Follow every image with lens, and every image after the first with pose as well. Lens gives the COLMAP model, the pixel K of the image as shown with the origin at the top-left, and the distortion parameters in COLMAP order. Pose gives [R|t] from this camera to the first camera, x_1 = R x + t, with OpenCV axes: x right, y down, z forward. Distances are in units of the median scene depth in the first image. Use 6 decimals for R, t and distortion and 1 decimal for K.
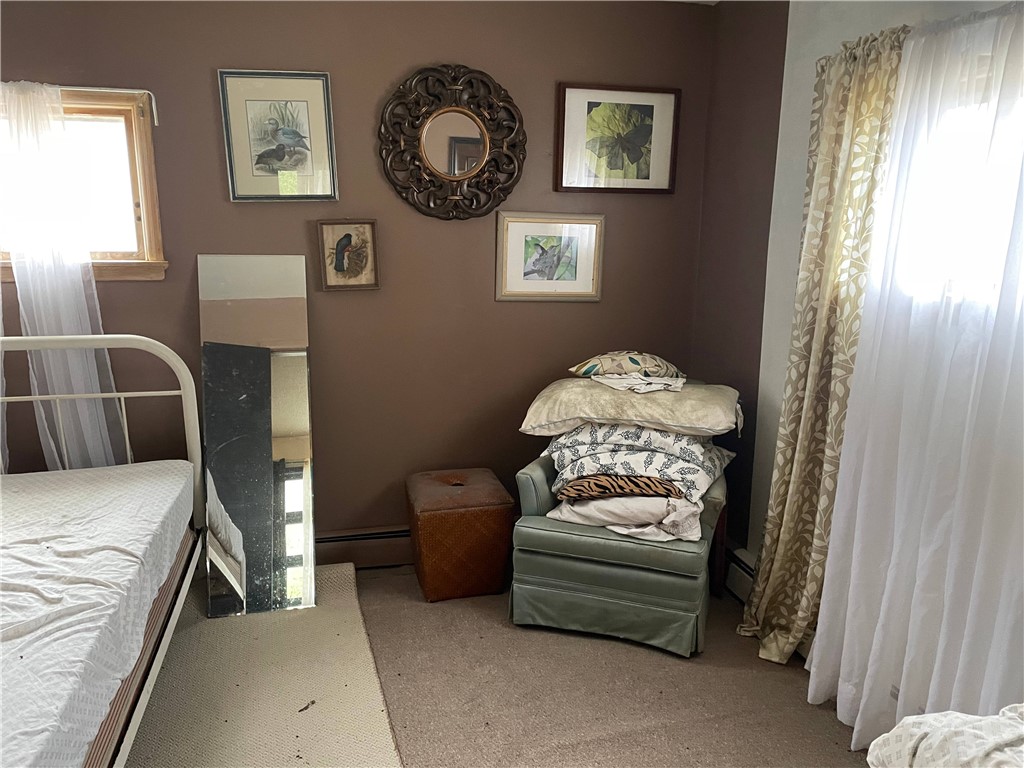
lens RADIAL K [[766.4, 0, 504.9], [0, 766.4, 382.5], [0, 0, 1]] dist [0.097881, -0.115900]
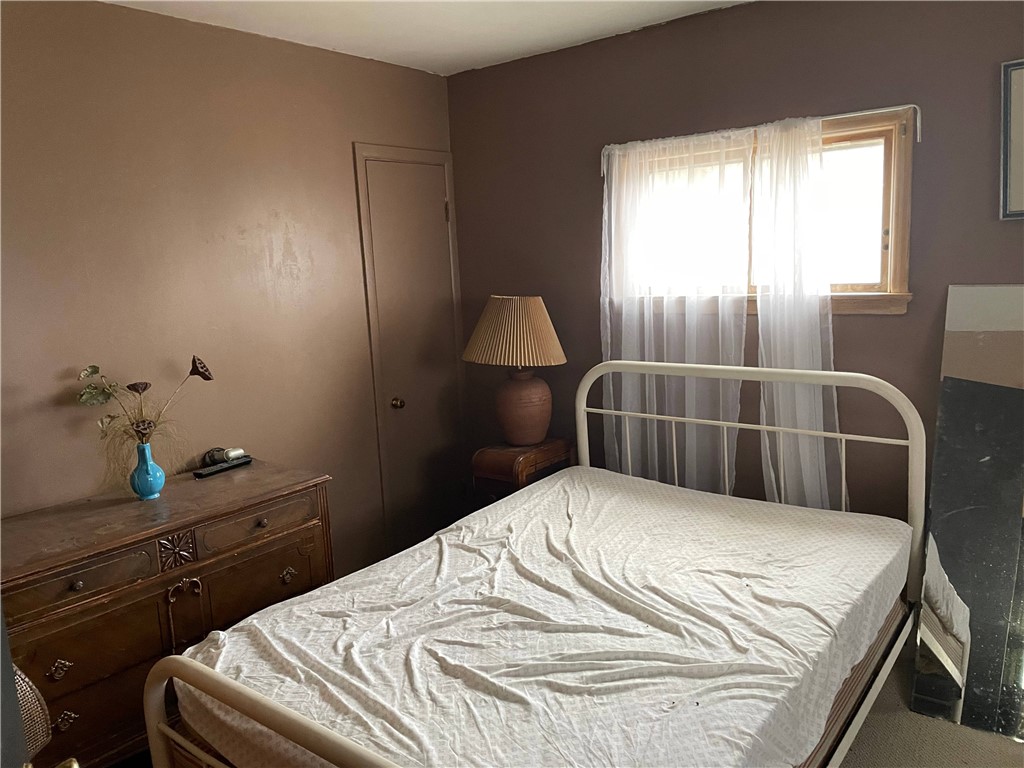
lens RADIAL K [[771.0, 0, 512.0], [0, 771.0, 384.0], [0, 0, 1]] dist [0.063605, -0.085056]
pose [[0.629630, 0.085780, -0.772145, -0.028702], [-0.111808, 0.993544, 0.019204, -0.020833], [0.768808, 0.074241, 0.635156, 0.102179]]
